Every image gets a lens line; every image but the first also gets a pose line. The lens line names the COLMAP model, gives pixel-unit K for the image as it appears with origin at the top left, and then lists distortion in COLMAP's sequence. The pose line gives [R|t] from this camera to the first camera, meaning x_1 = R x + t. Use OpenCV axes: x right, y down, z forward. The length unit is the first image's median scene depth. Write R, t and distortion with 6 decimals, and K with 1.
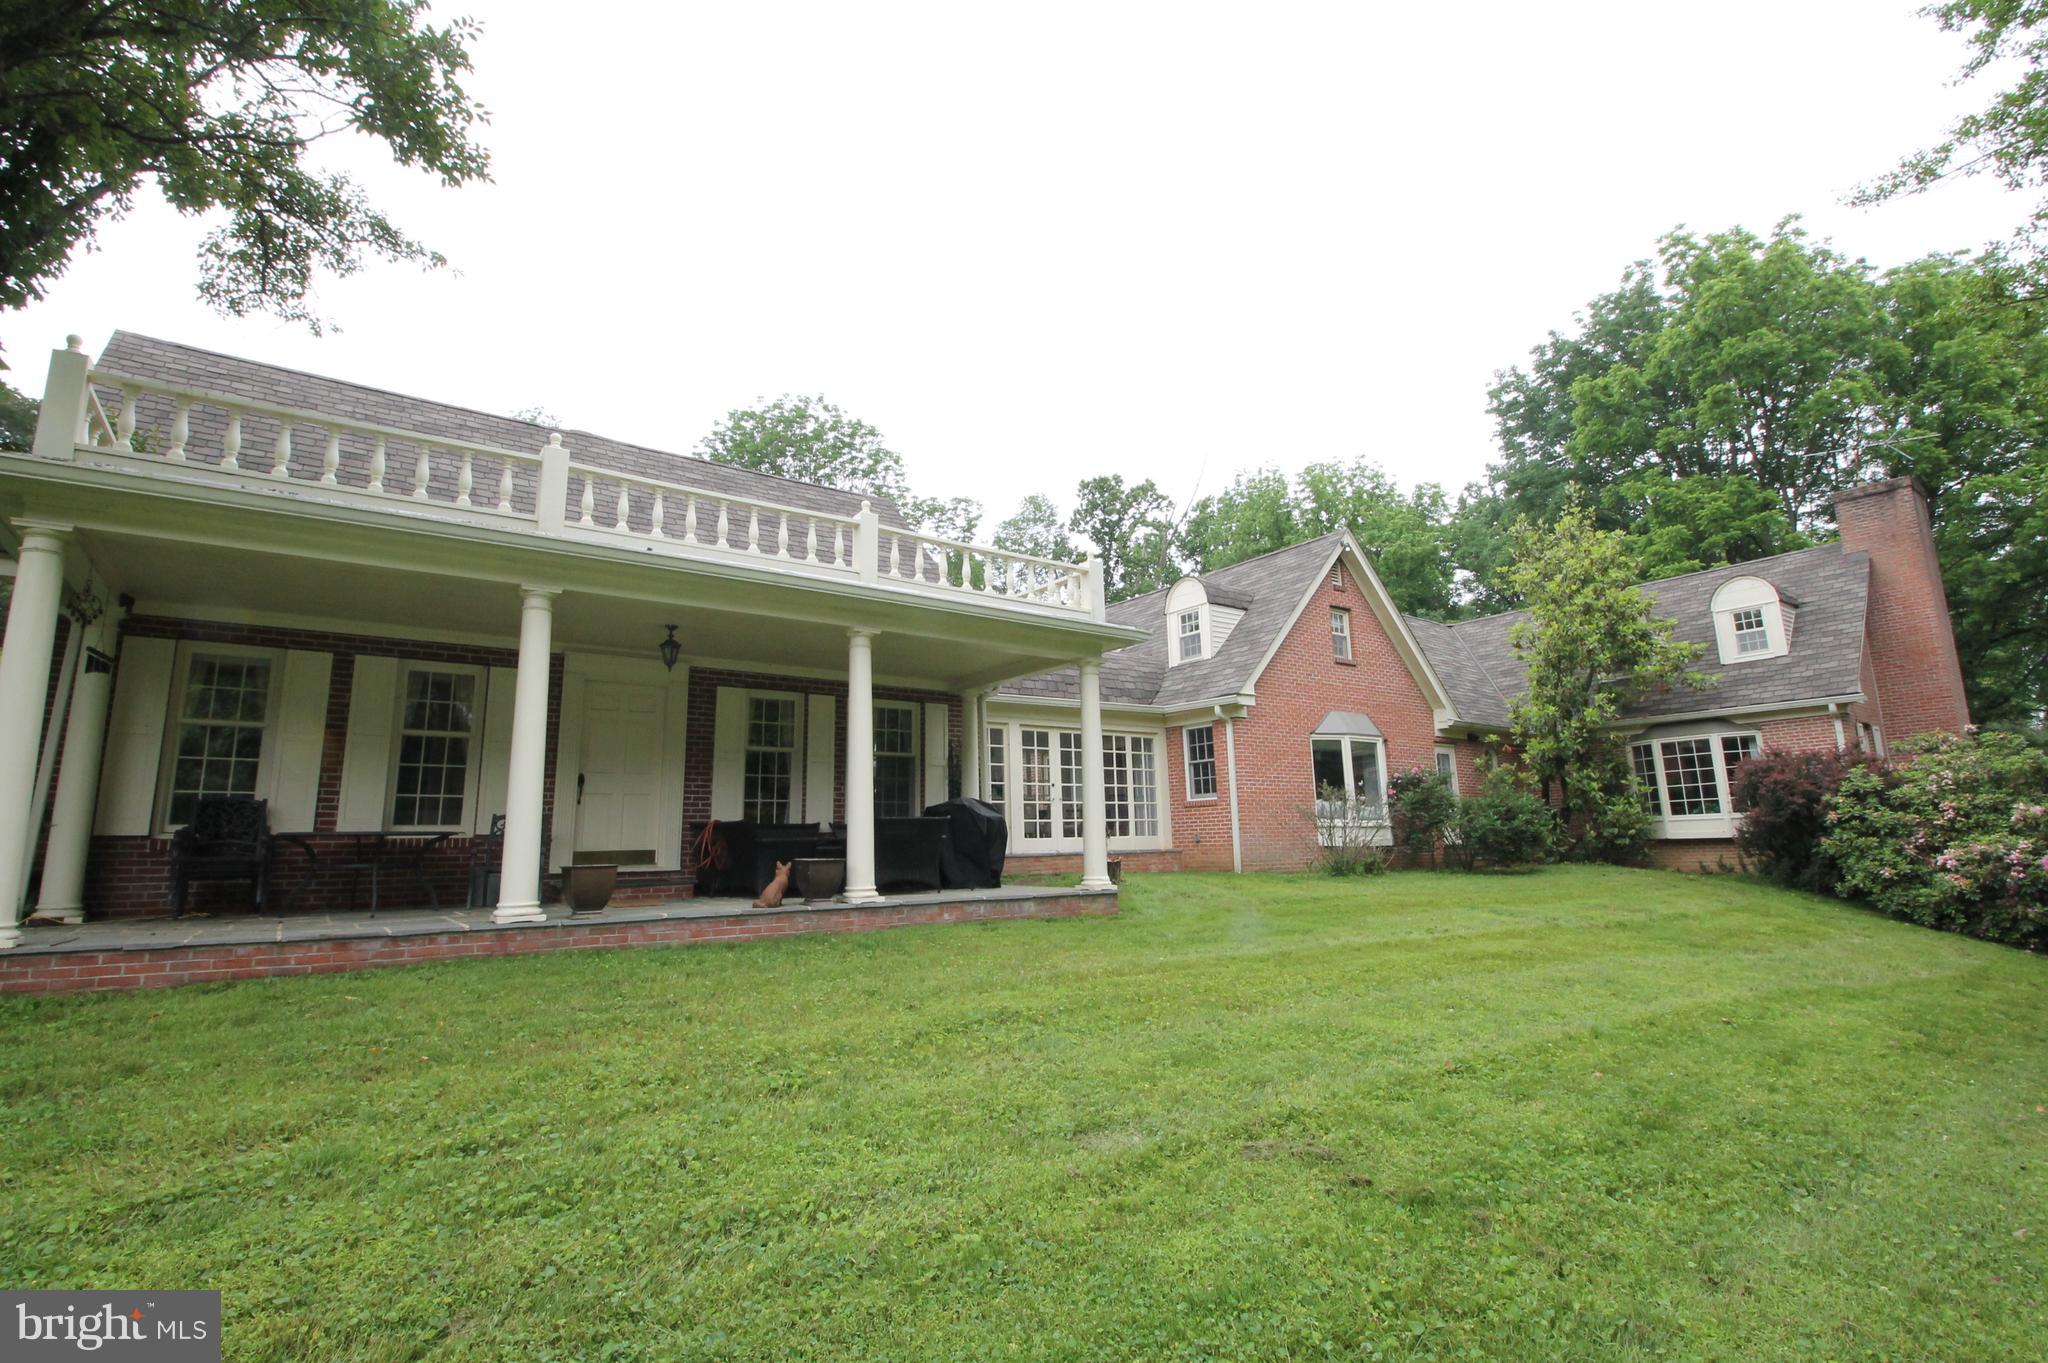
lens RADIAL K [[962.6, 0, 1022.5], [0, 962.6, 667.2], [0, 0, 1]] dist [-0.000996, -0.012794]
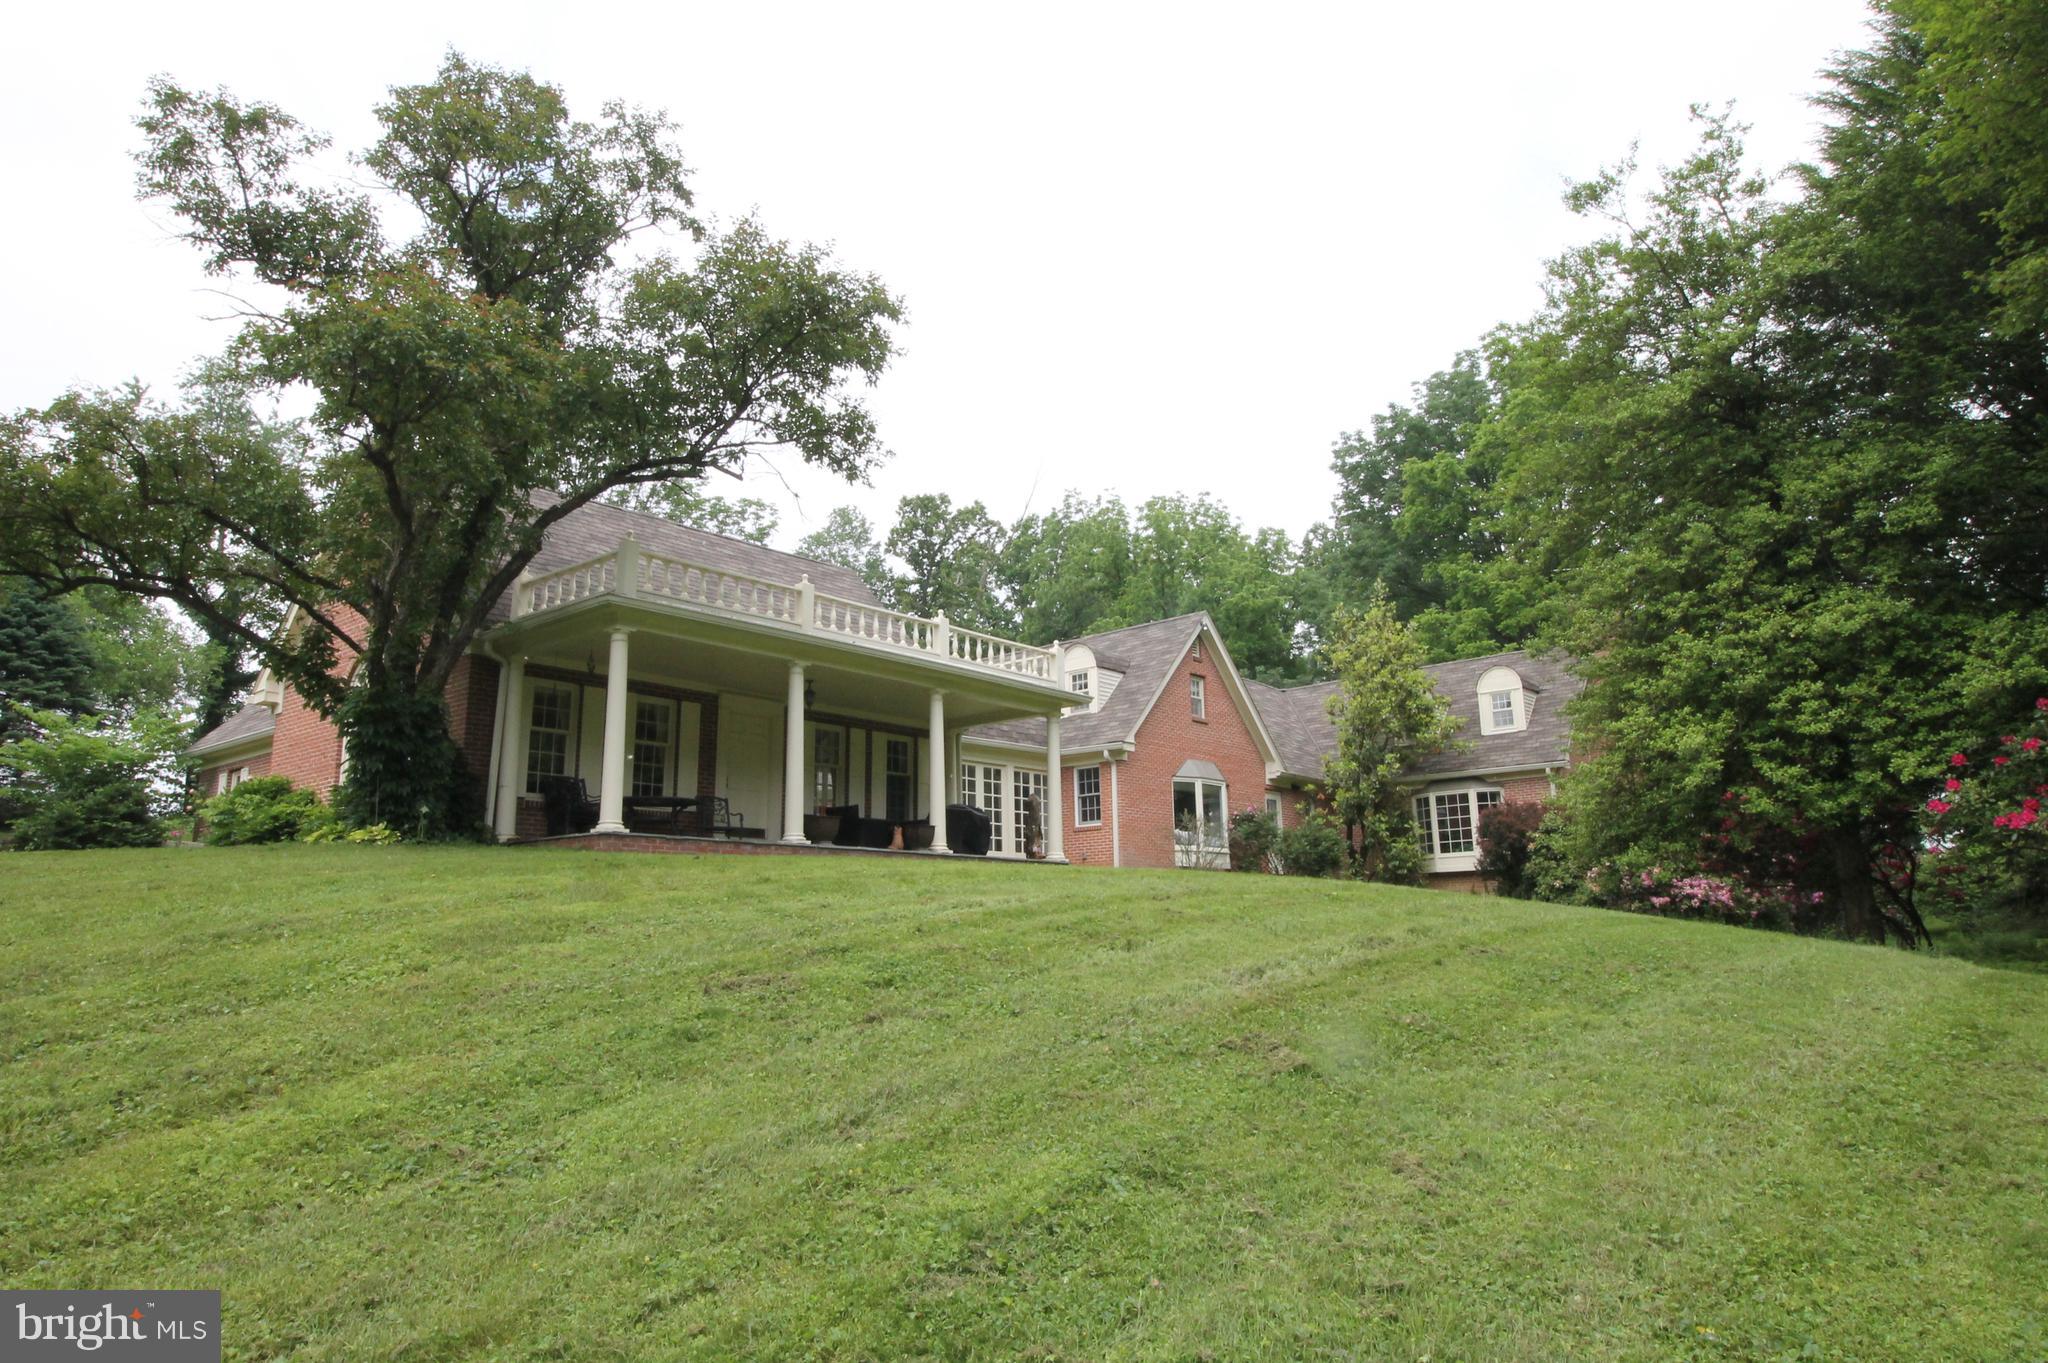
lens RADIAL K [[1373.3, 0, 1025.0], [0, 1373.3, 670.4], [0, 0, 1]] dist [0.006768, -0.005995]
pose [[0.973625, 0.052273, 0.222086, -0.263065], [-0.046274, 0.998412, -0.032131, -0.001822], [-0.223413, 0.021007, 0.974498, -0.632416]]
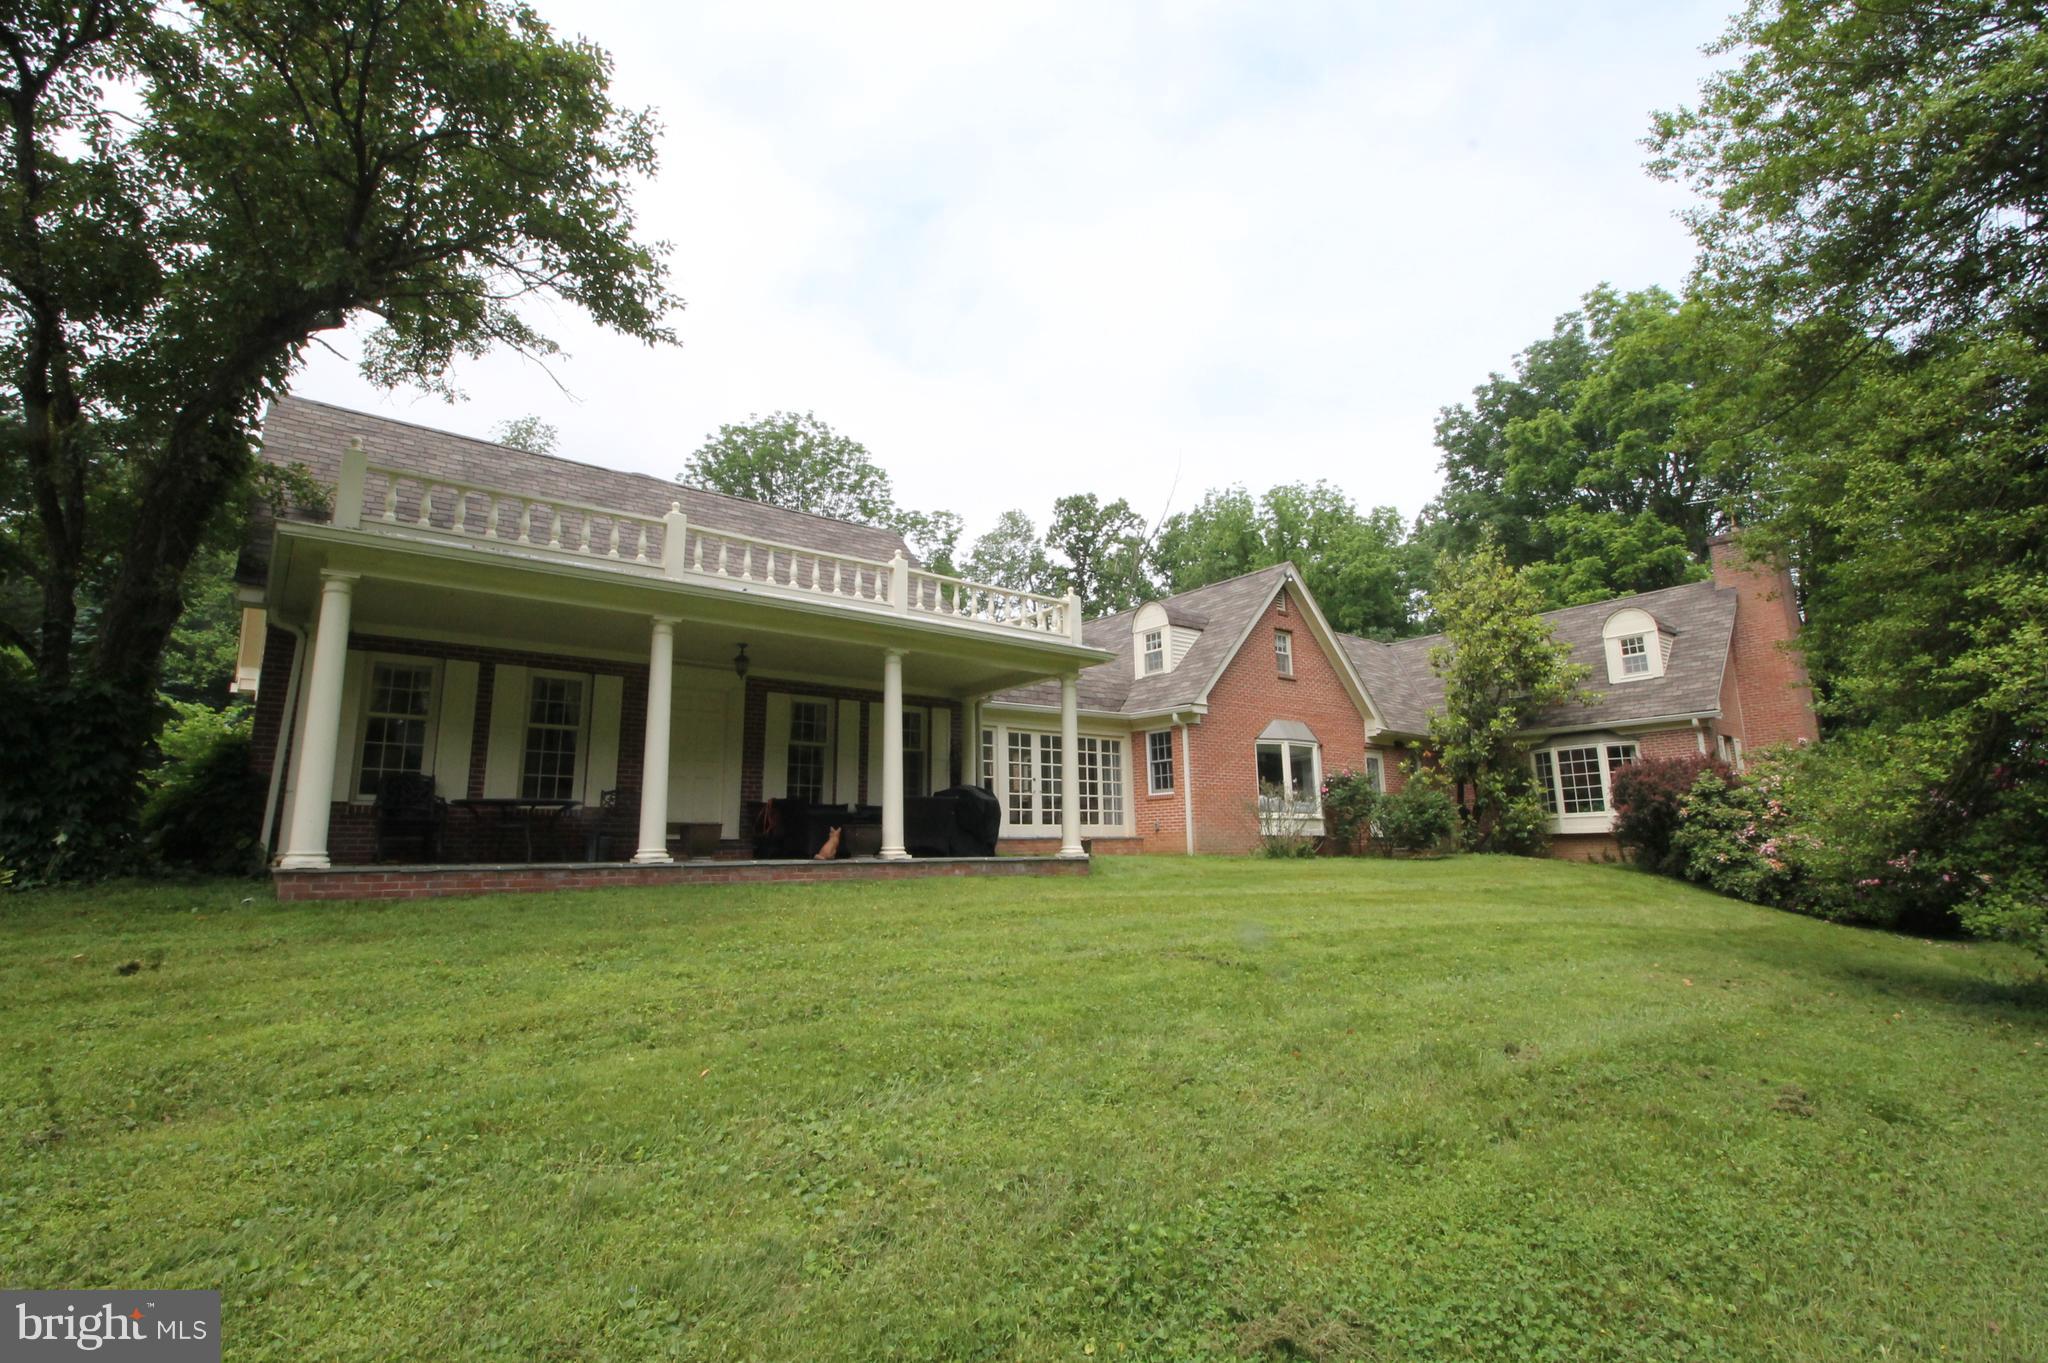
lens RADIAL K [[974.5, 0, 1027.5], [0, 974.5, 666.4], [0, 0, 1]] dist [-0.001477, -0.012103]
pose [[0.999293, 0.014183, 0.034828, -0.016328], [-0.013901, 0.999869, -0.008315, -0.004208], [-0.034941, 0.007825, 0.999359, -0.152296]]
